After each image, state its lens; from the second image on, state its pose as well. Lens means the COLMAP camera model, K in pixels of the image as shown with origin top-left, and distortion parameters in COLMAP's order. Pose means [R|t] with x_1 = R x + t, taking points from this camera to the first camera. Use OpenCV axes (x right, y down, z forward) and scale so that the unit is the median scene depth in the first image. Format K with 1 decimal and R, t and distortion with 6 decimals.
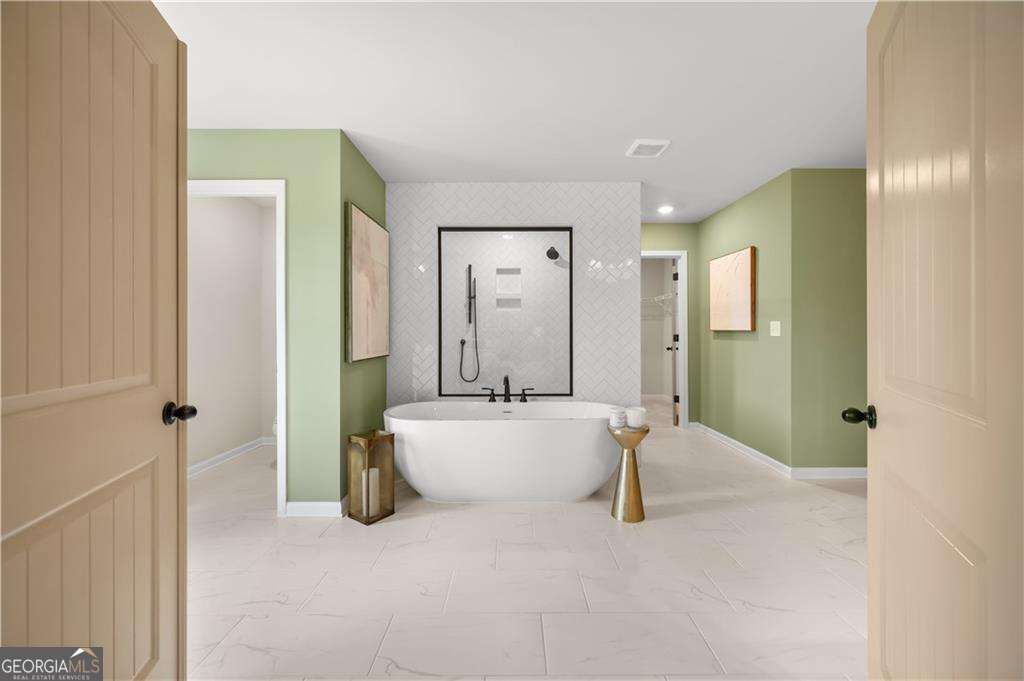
lens RADIAL K [[412.0, 0, 513.6], [0, 412.0, 334.4], [0, 0, 1]] dist [0.002733, 0.000318]
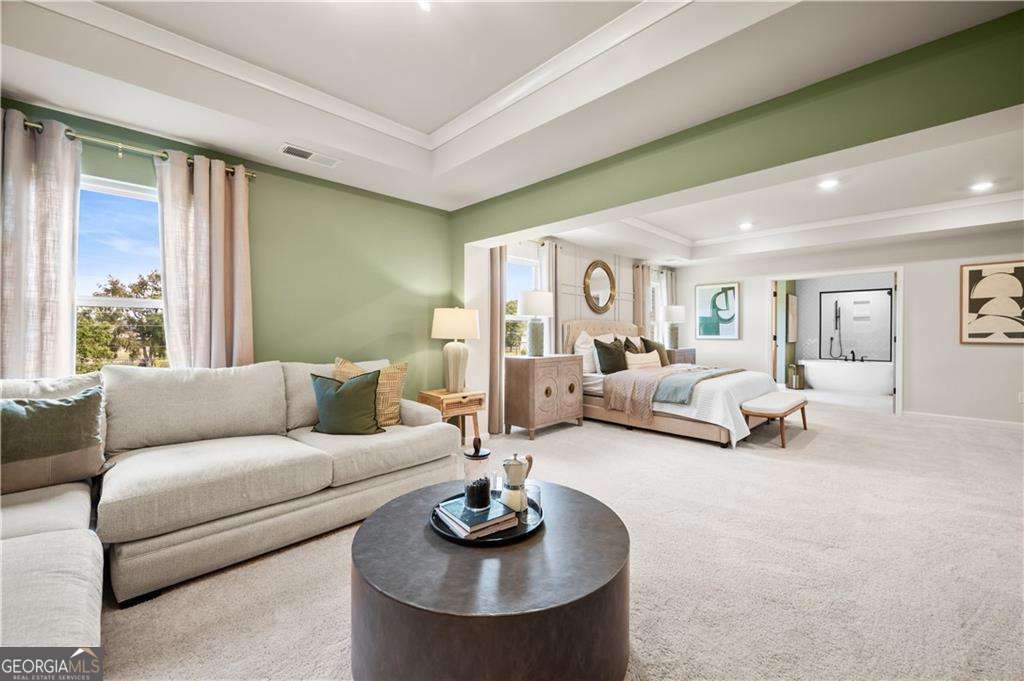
lens RADIAL K [[412.0, 0, 514.0], [0, 412.0, 339.1], [0, 0, 1]] dist [0.002733, 0.000318]
pose [[0.707150, 0.012354, -0.706956, 0.298968], [-0.006921, 0.999920, 0.010551, 0.014900], [0.707030, -0.002568, 0.707179, -2.239839]]
